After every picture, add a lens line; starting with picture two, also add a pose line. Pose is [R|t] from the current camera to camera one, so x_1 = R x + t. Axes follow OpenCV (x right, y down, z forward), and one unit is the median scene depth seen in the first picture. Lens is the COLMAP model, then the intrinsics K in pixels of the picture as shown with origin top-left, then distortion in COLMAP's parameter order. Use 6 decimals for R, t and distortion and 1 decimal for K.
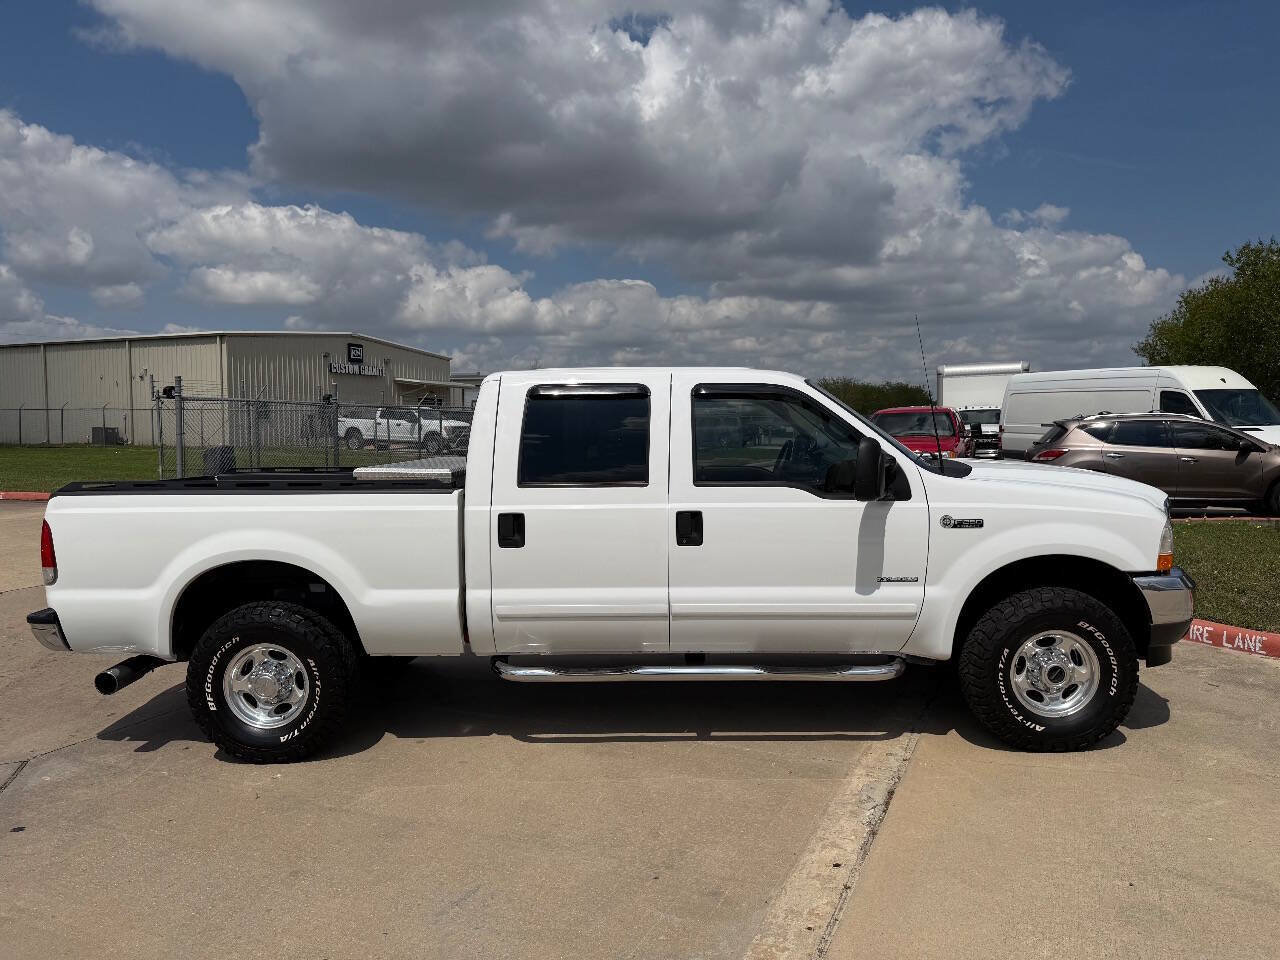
lens RADIAL K [[921.0, 0, 642.0], [0, 921.0, 489.1], [0, 0, 1]] dist [0.006419, -0.009622]
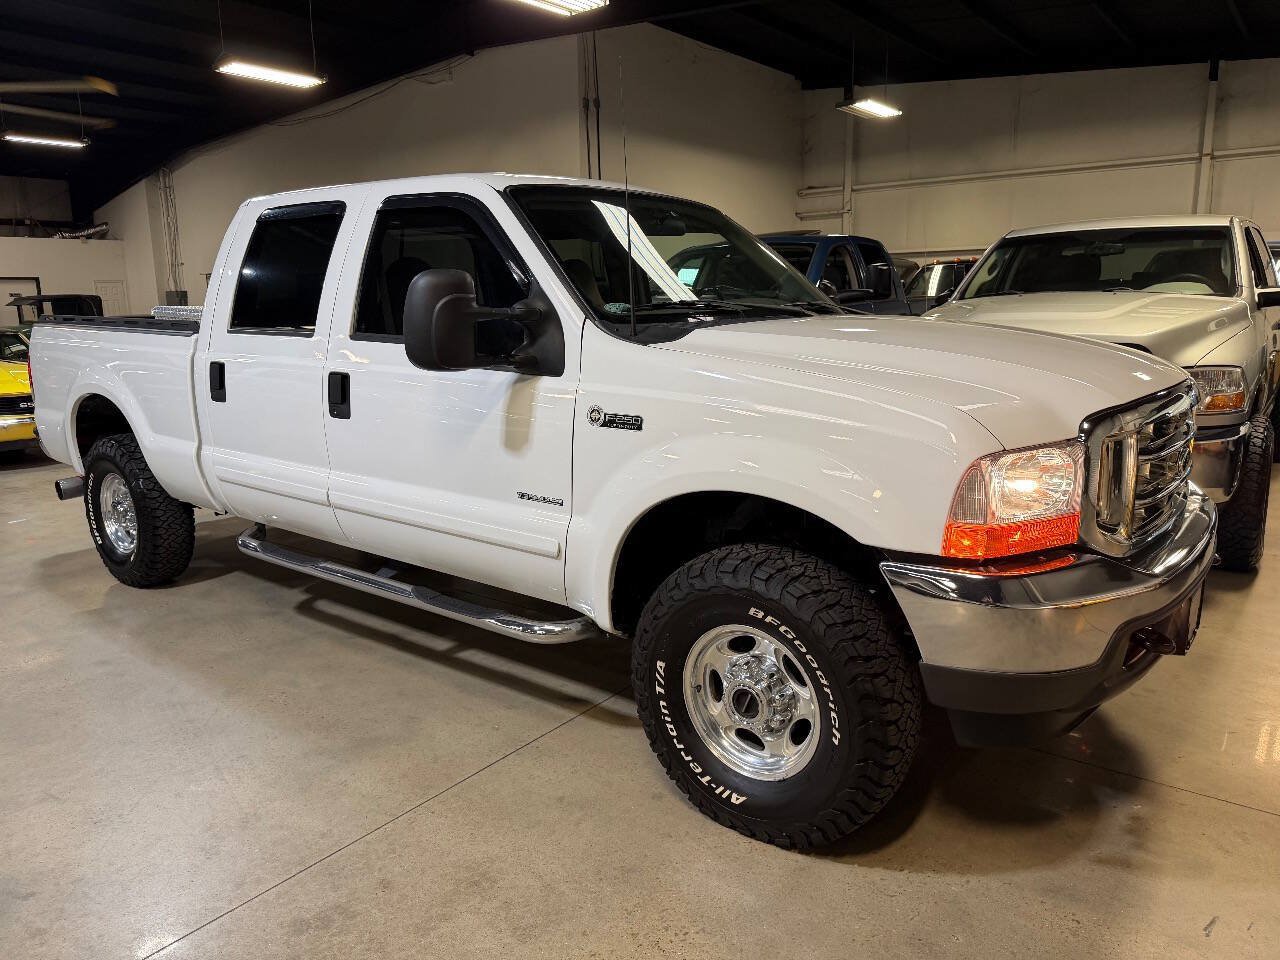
lens RADIAL K [[922.3, 0, 640.0], [0, 922.3, 480.0], [0, 0, 1]] dist [0.004770, -0.007953]
pose [[0.793657, 0.128925, -0.594548, 0.716360], [-0.051226, 0.987979, 0.145857, -0.012518], [0.606205, -0.085304, 0.790720, 0.531759]]
